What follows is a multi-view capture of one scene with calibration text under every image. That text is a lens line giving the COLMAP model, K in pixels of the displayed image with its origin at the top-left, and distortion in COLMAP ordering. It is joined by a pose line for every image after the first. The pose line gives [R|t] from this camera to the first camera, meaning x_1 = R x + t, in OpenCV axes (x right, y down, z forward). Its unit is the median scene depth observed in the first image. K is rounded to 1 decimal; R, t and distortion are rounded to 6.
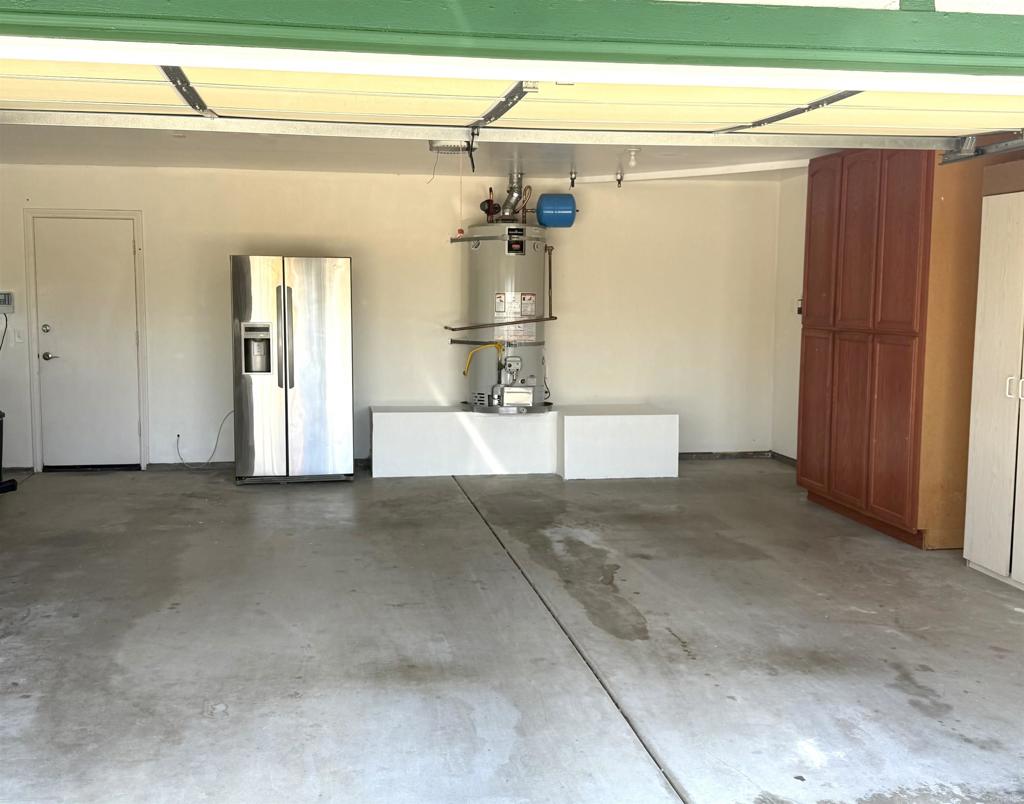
lens RADIAL K [[1115.5, 0, 511.7], [0, 1115.5, 402.8], [0, 0, 1]] dist [0.000262, 0.000000]
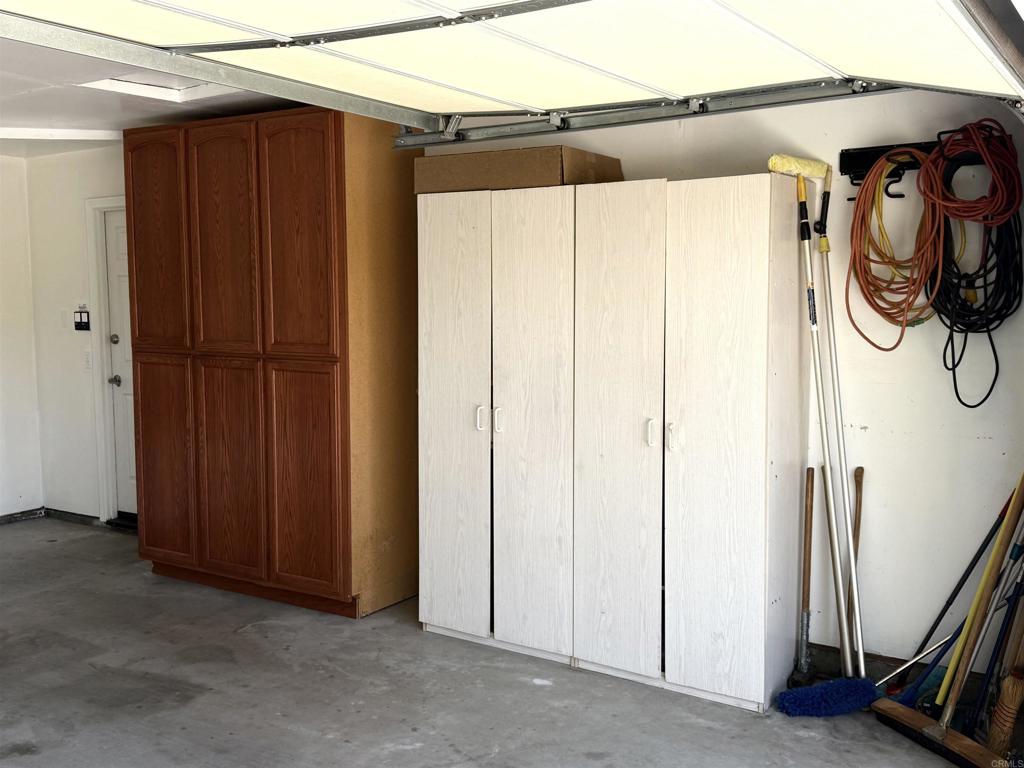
lens RADIAL K [[998.3, 0, 510.5], [0, 998.3, 383.8], [0, 0, 1]] dist [0.059268, 0.000000]
pose [[0.671071, -0.069611, 0.738118, -0.090743], [0.075748, 0.996810, 0.025140, -0.051559], [-0.737513, 0.039040, 0.674203, 0.412556]]
